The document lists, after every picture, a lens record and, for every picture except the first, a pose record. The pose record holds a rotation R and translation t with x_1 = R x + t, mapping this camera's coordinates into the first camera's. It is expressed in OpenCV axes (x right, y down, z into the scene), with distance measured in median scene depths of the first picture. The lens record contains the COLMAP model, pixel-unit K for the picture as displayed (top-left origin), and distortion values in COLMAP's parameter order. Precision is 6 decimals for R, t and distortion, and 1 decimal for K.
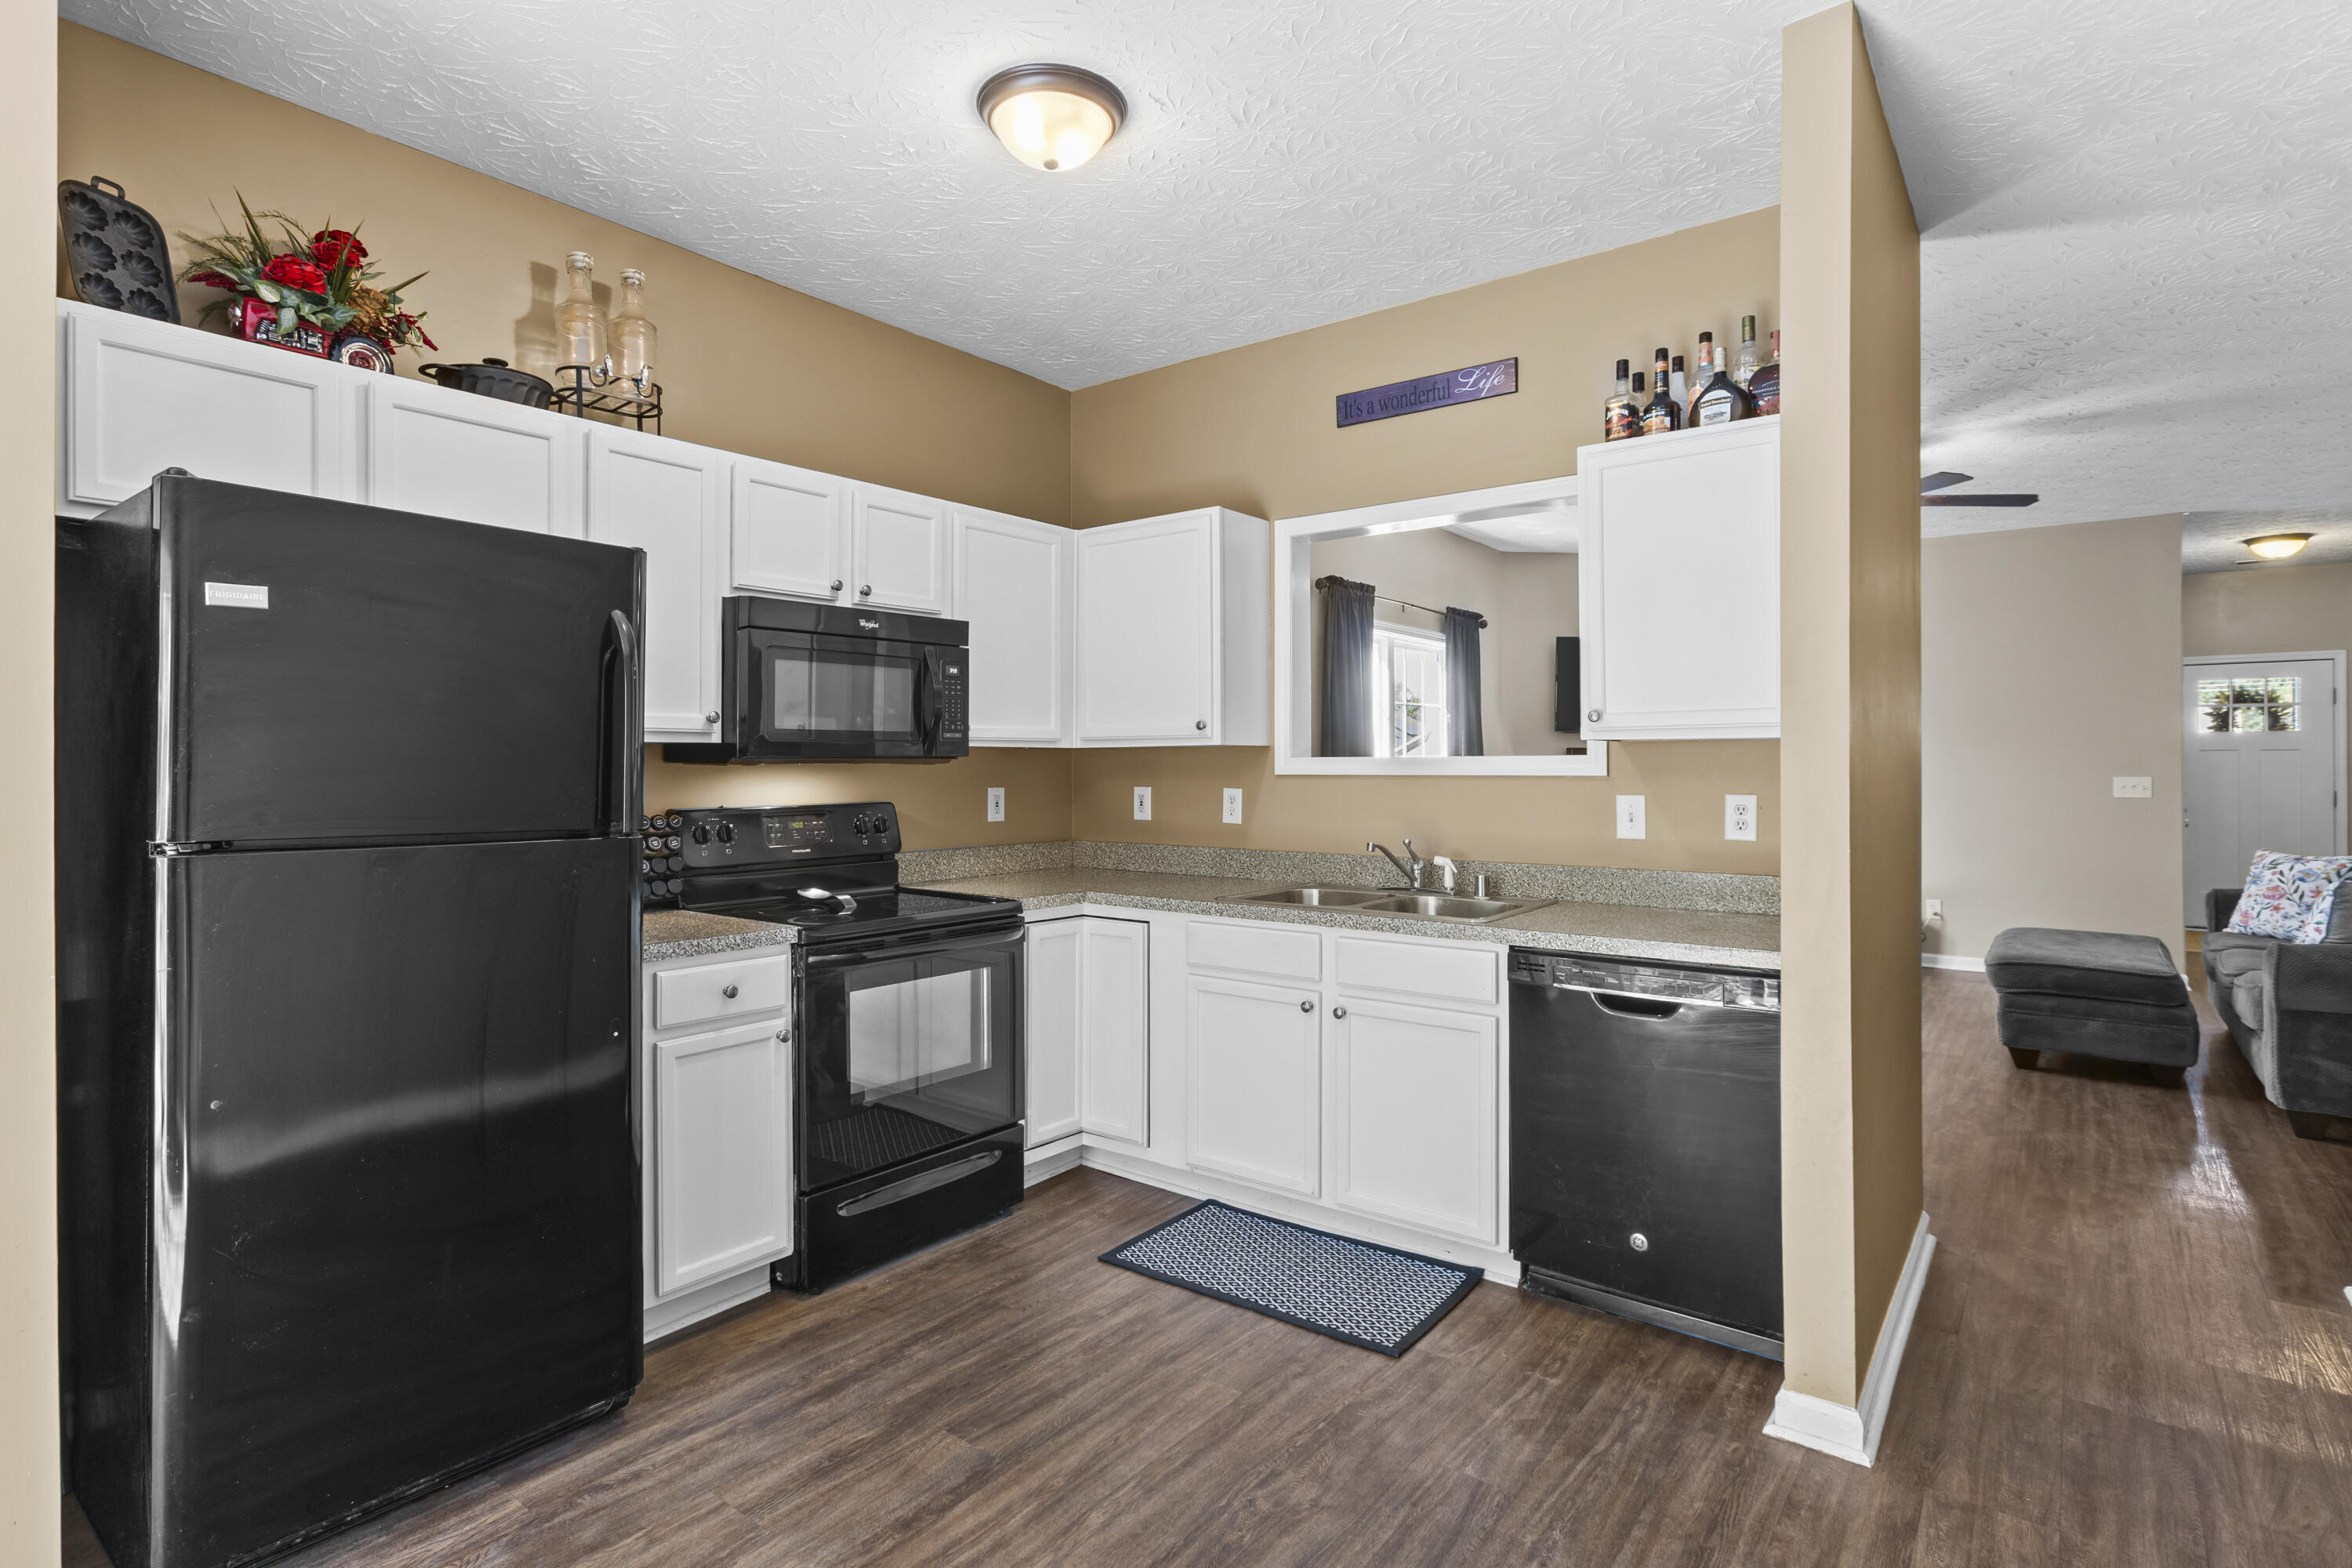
lens RADIAL K [[1198.3, 0, 1180.3], [0, 1198.3, 773.9], [0, 0, 1]] dist [-0.000459, -0.000945]
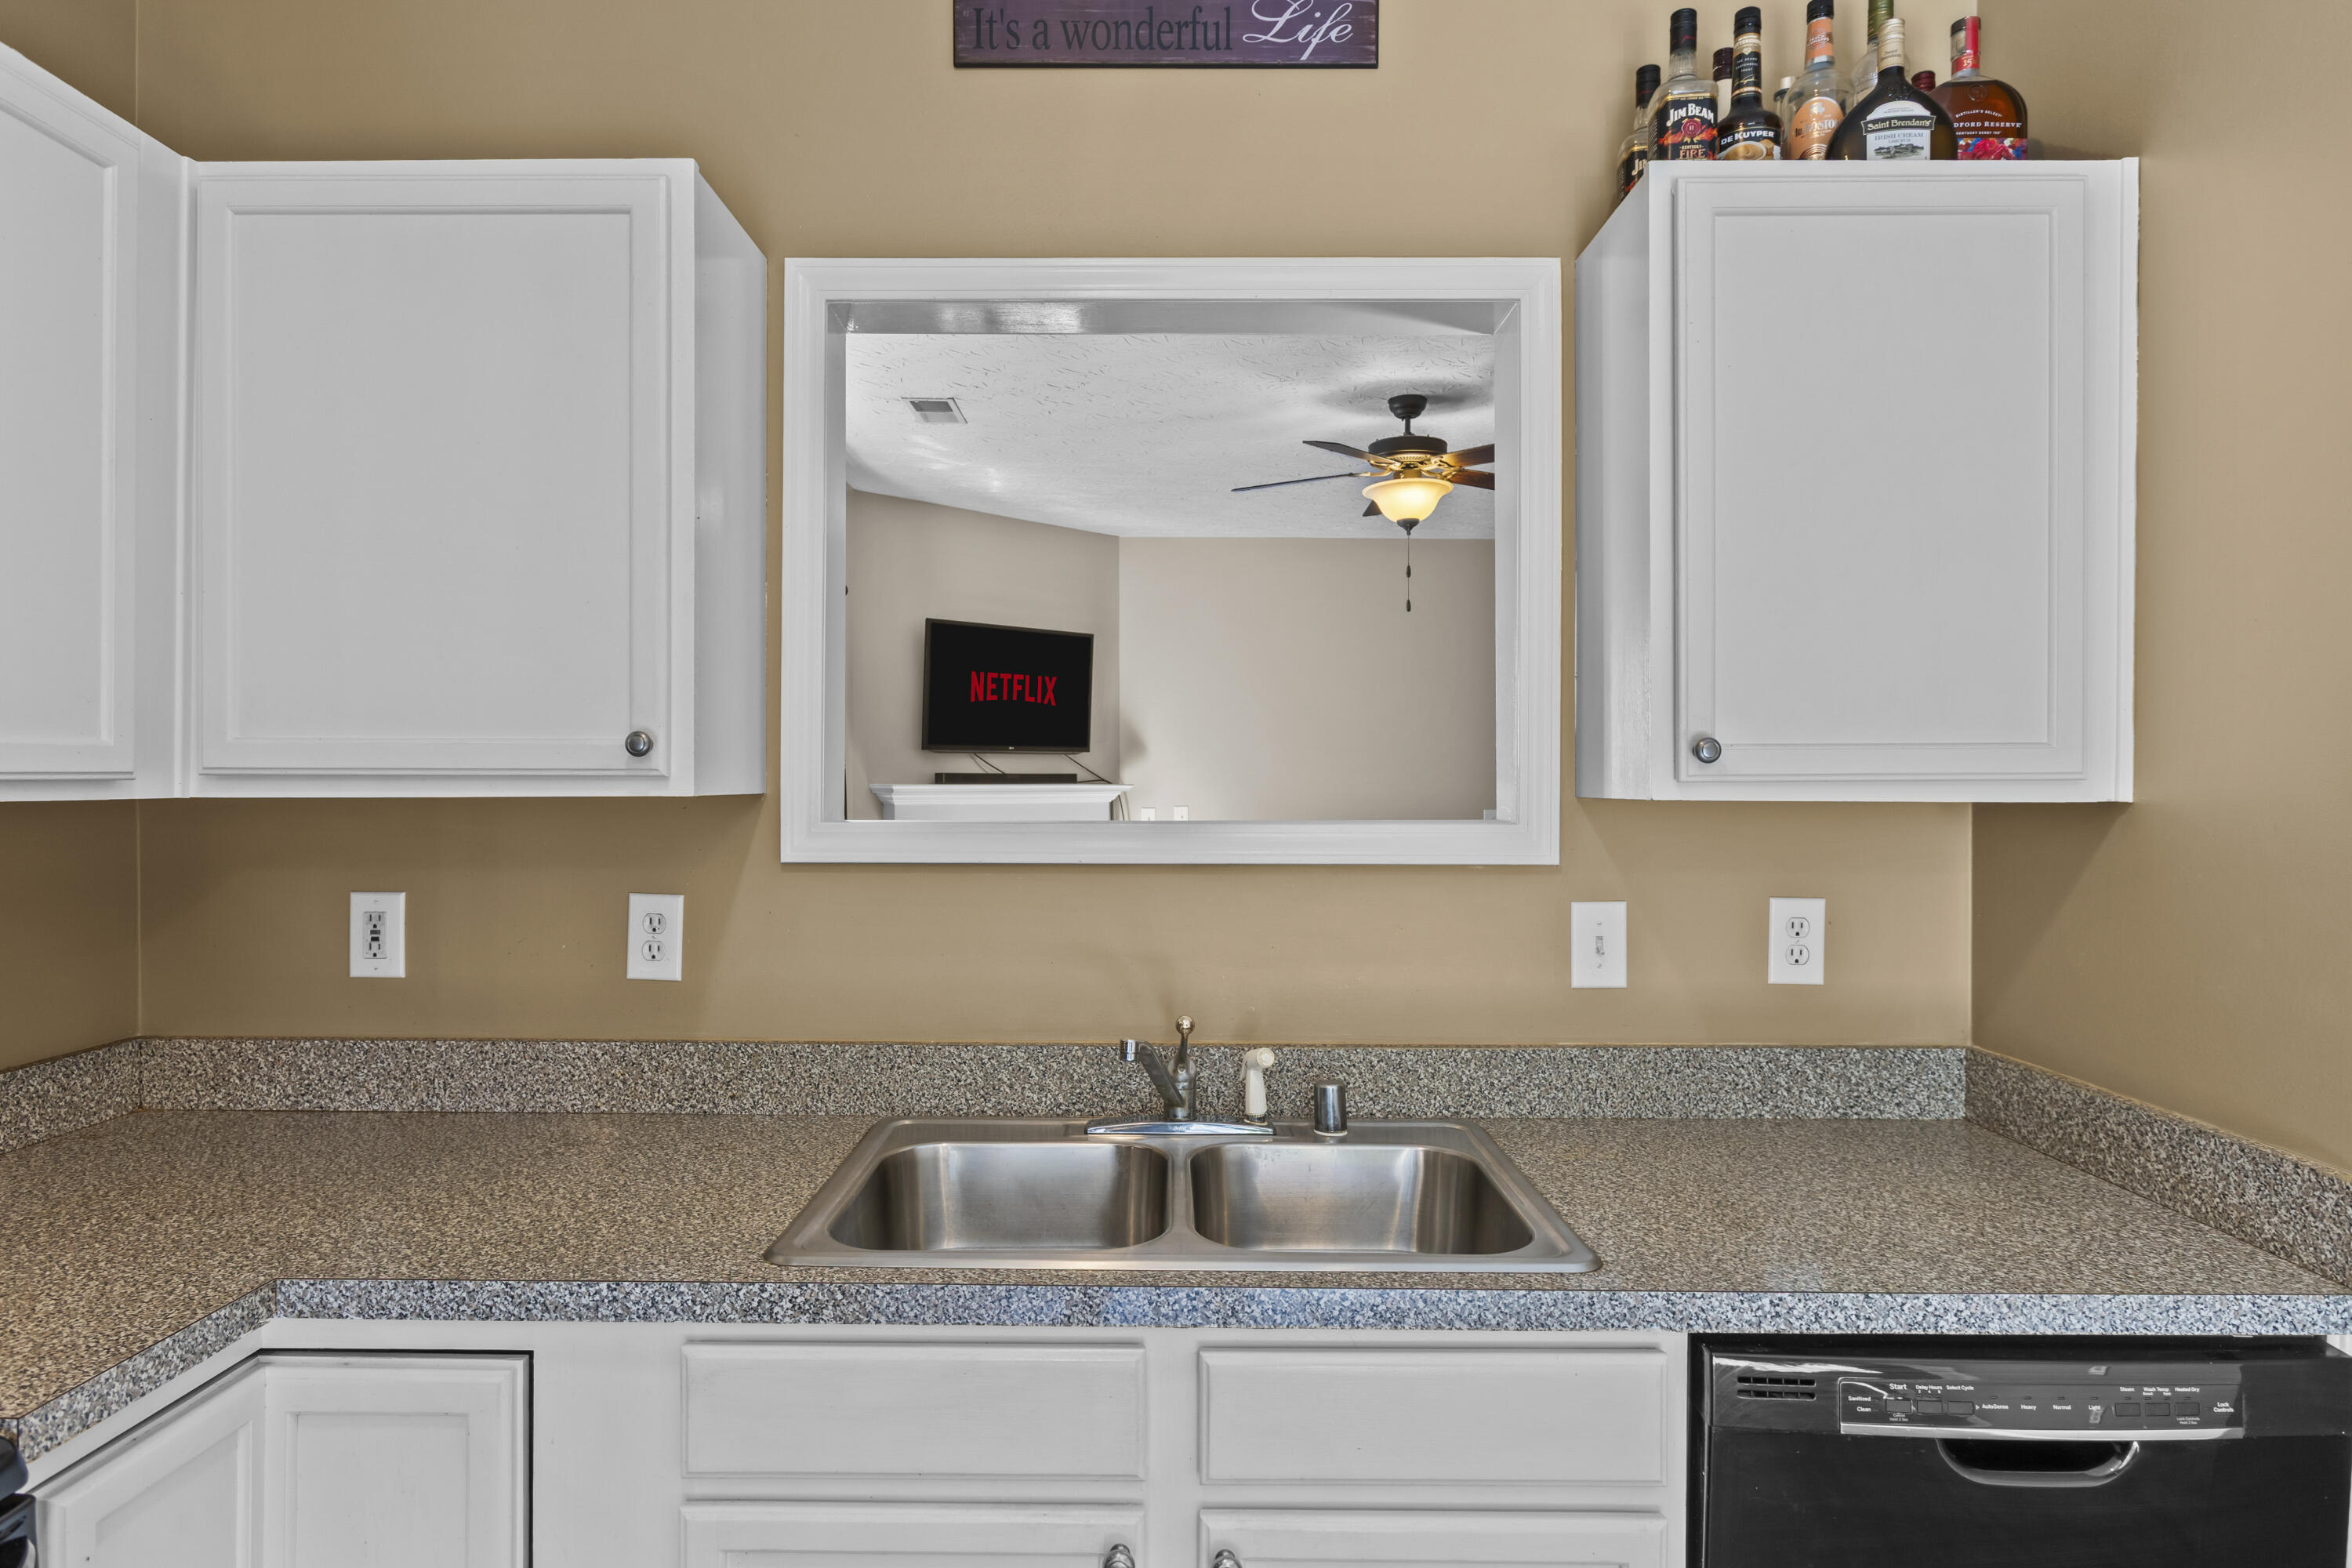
lens RADIAL K [[1331.3, 0, 1175.2], [0, 1331.3, 790.6], [0, 0, 1]] dist [0.000102, -0.000117]
pose [[0.799919, 0.000118, 0.600109, -0.096516], [-0.000828, 0.999999, 0.000907, -0.026603], [-0.600108, -0.001222, 0.799918, 0.574354]]
